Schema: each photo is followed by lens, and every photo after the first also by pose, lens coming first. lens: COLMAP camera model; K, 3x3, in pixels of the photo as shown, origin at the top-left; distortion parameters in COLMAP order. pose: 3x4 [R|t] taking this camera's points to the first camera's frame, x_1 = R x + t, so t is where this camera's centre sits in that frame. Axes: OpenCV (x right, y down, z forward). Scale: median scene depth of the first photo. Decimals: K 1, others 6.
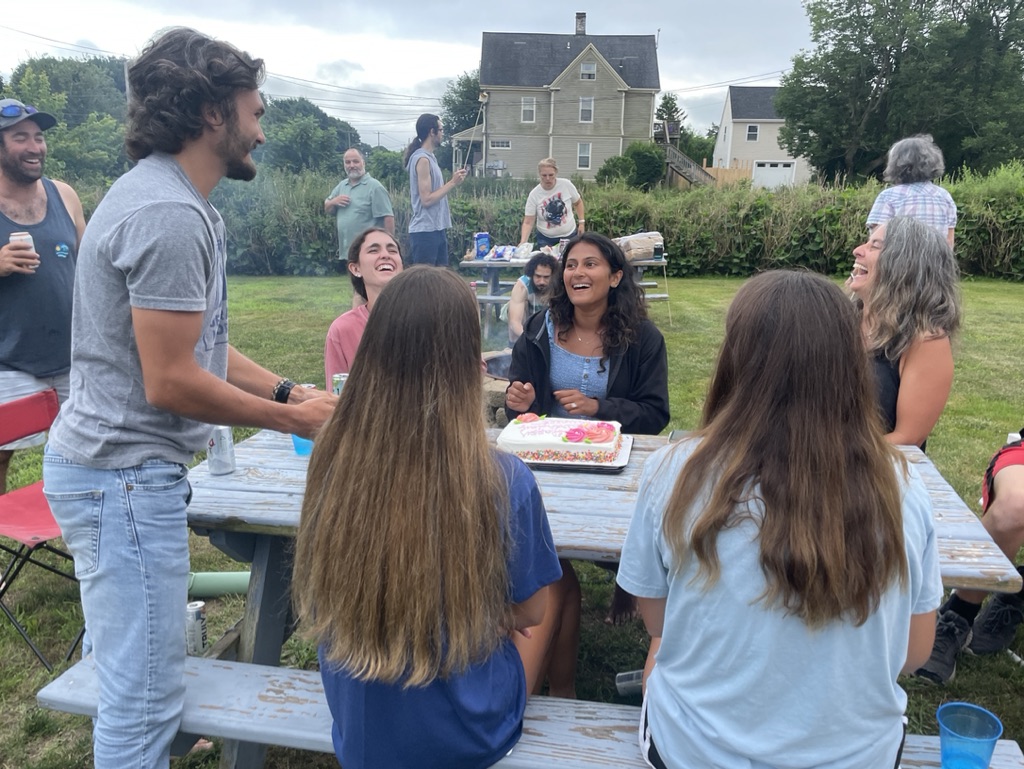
lens RADIAL K [[780.7, 0, 515.6], [0, 780.7, 392.7], [0, 0, 1]] dist [0.091545, -0.124907]
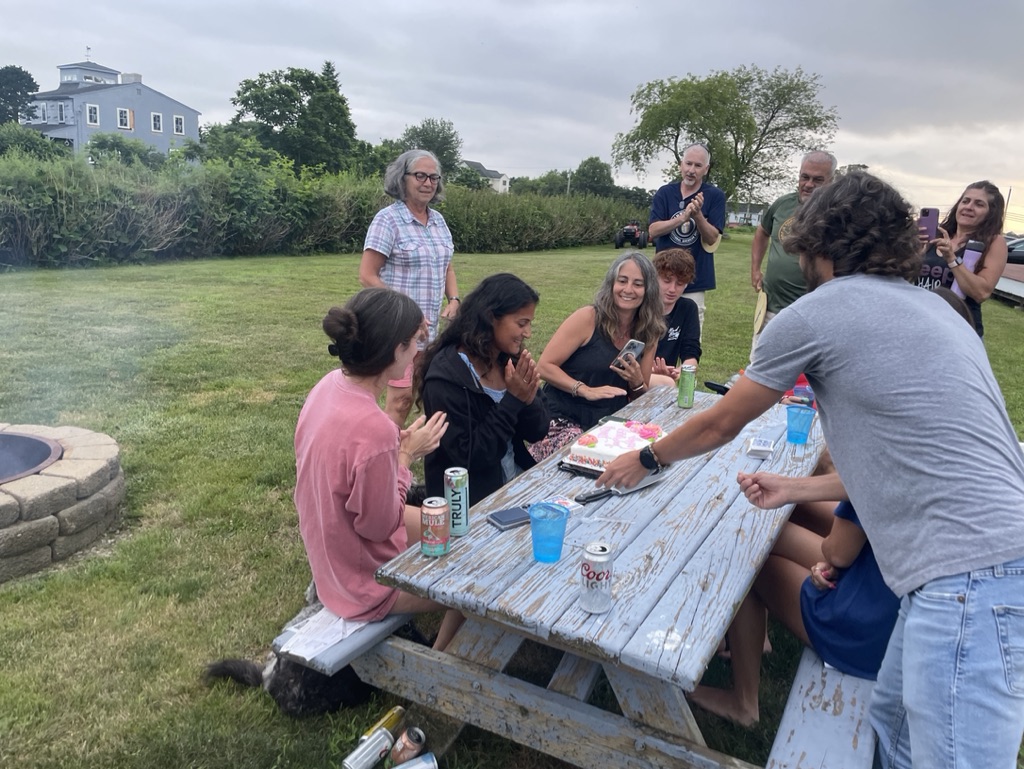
lens RADIAL K [[780.7, 0, 524.6], [0, 780.7, 375.7], [0, 0, 1]] dist [0.091545, -0.124907]
pose [[0.267841, -0.213618, 0.939483, -0.183537], [0.203055, 0.965724, 0.161695, -0.045707], [-0.941823, 0.147458, 0.302036, 0.132991]]
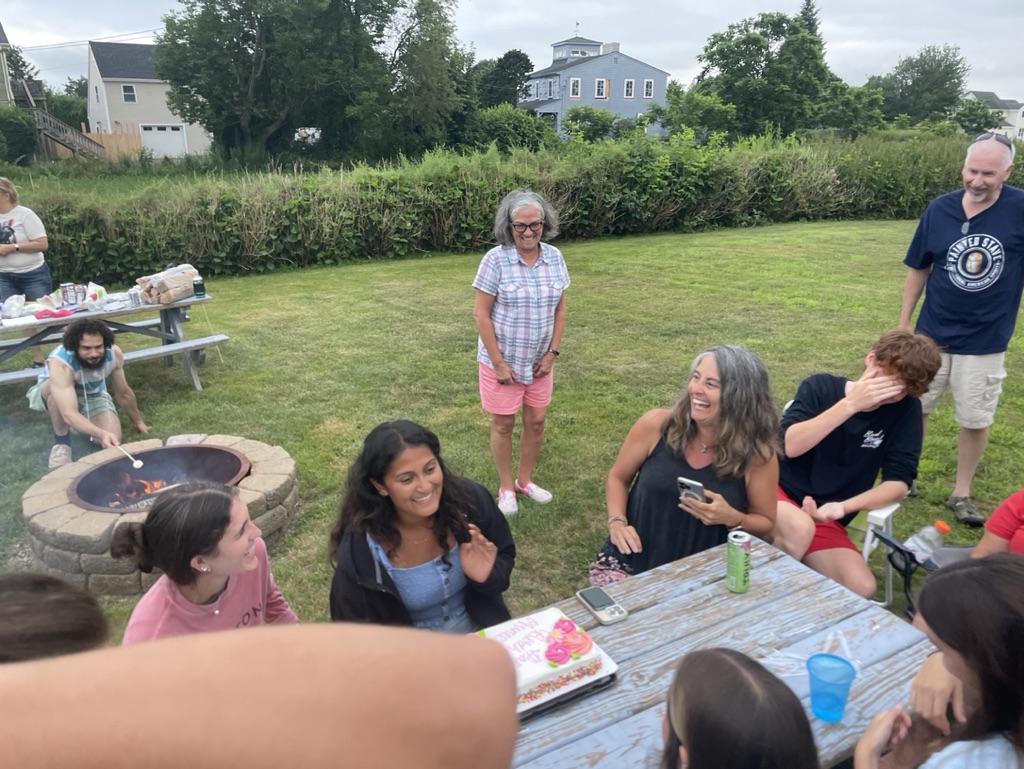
lens RADIAL K [[780.7, 0, 503.2], [0, 780.7, 394.9], [0, 0, 1]] dist [0.091545, -0.124907]
pose [[0.758852, -0.226852, 0.610477, -0.073817], [0.194476, 0.973537, 0.120021, -0.058812], [-0.621549, 0.027645, 0.782888, 0.054466]]
